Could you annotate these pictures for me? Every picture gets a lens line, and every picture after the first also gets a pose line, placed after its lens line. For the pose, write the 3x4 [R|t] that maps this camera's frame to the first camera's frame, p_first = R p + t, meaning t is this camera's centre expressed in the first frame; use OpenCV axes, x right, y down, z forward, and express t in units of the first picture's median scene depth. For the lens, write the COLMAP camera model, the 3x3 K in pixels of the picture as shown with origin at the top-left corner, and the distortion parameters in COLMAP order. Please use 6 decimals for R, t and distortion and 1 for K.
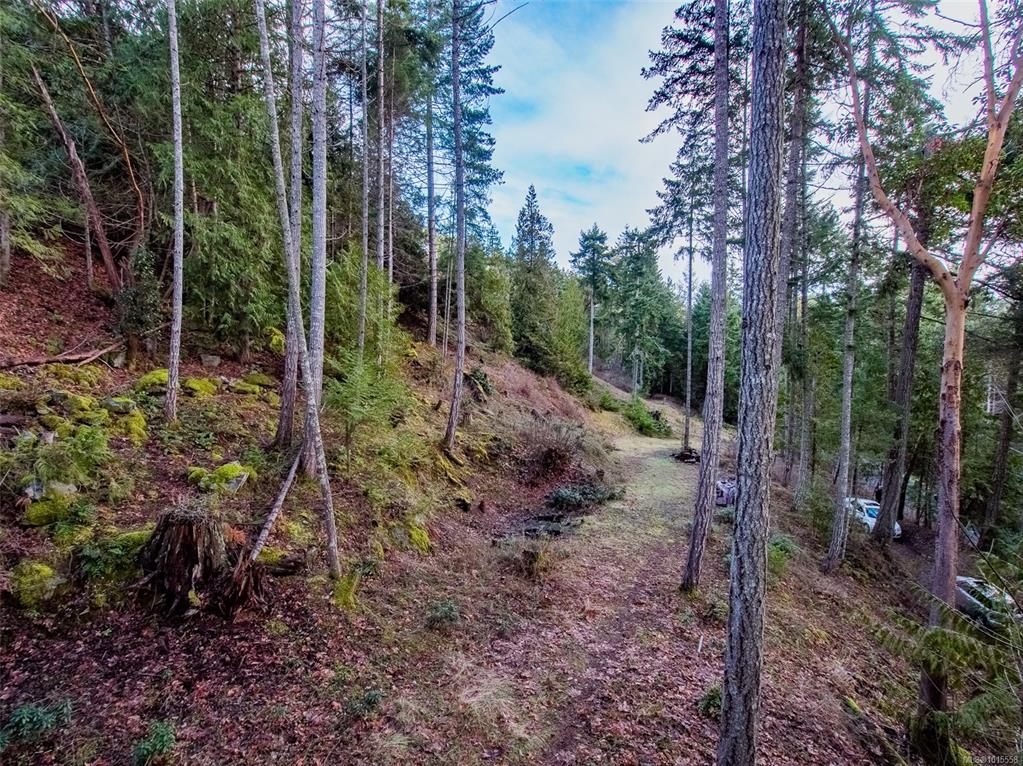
lens RADIAL K [[531.8, 0, 510.9], [0, 531.8, 382.8], [0, 0, 1]] dist [0.004235, -0.000285]
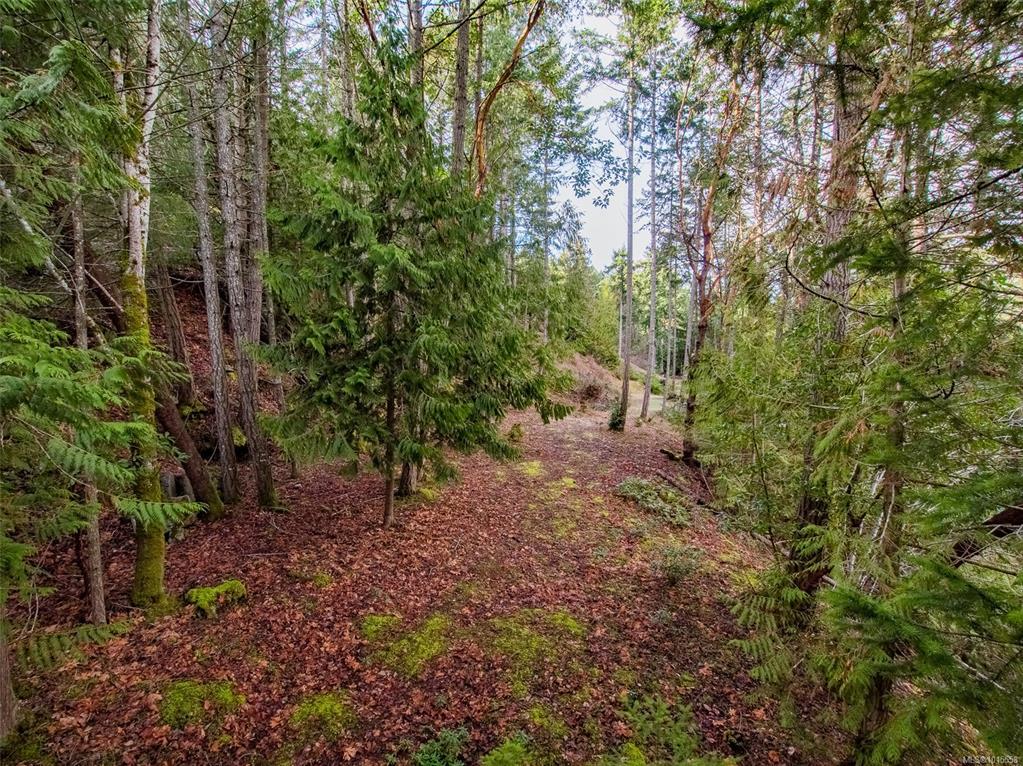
lens RADIAL K [[531.8, 0, 508.6], [0, 531.8, 381.4], [0, 0, 1]] dist [0.004235, -0.000285]
pose [[0.997241, 0.003448, -0.074157, -0.029270], [-0.003189, 0.999988, 0.003613, 0.041893], [0.074169, -0.003367, 0.997240, -0.351530]]
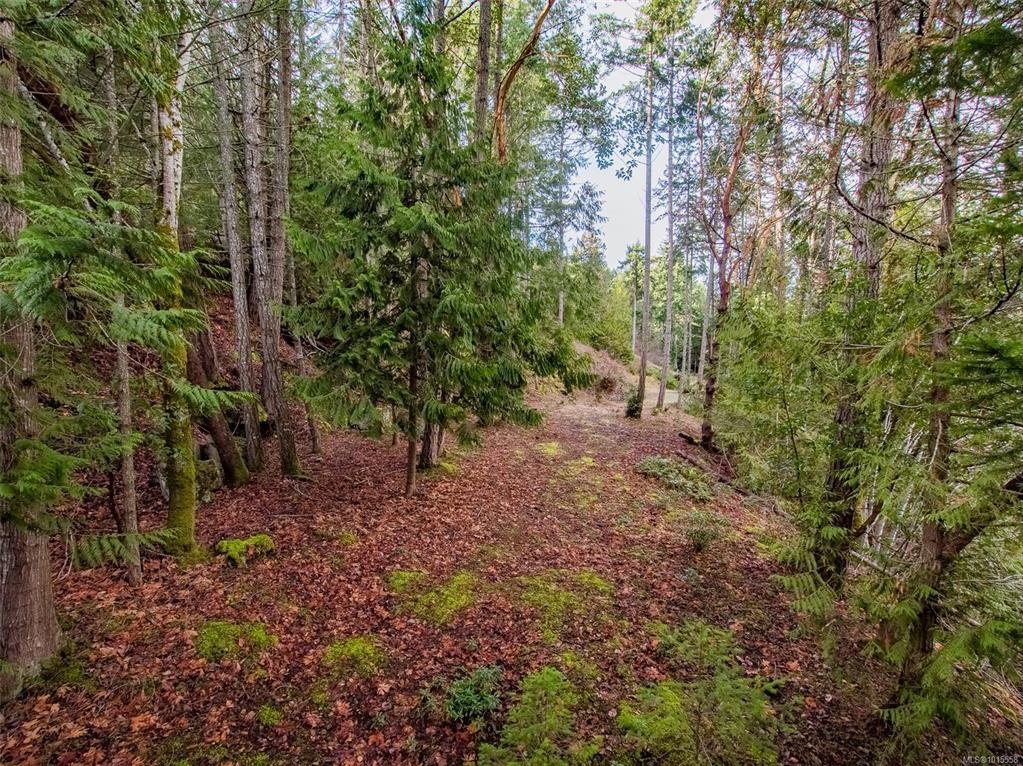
lens RADIAL K [[531.8, 0, 507.8], [0, 531.8, 383.3], [0, 0, 1]] dist [0.004235, -0.000285]
pose [[0.995340, 0.007203, -0.096158, -0.034163], [-0.006716, 0.999963, 0.005387, 0.055330], [0.096193, -0.004716, 0.995351, -0.351321]]
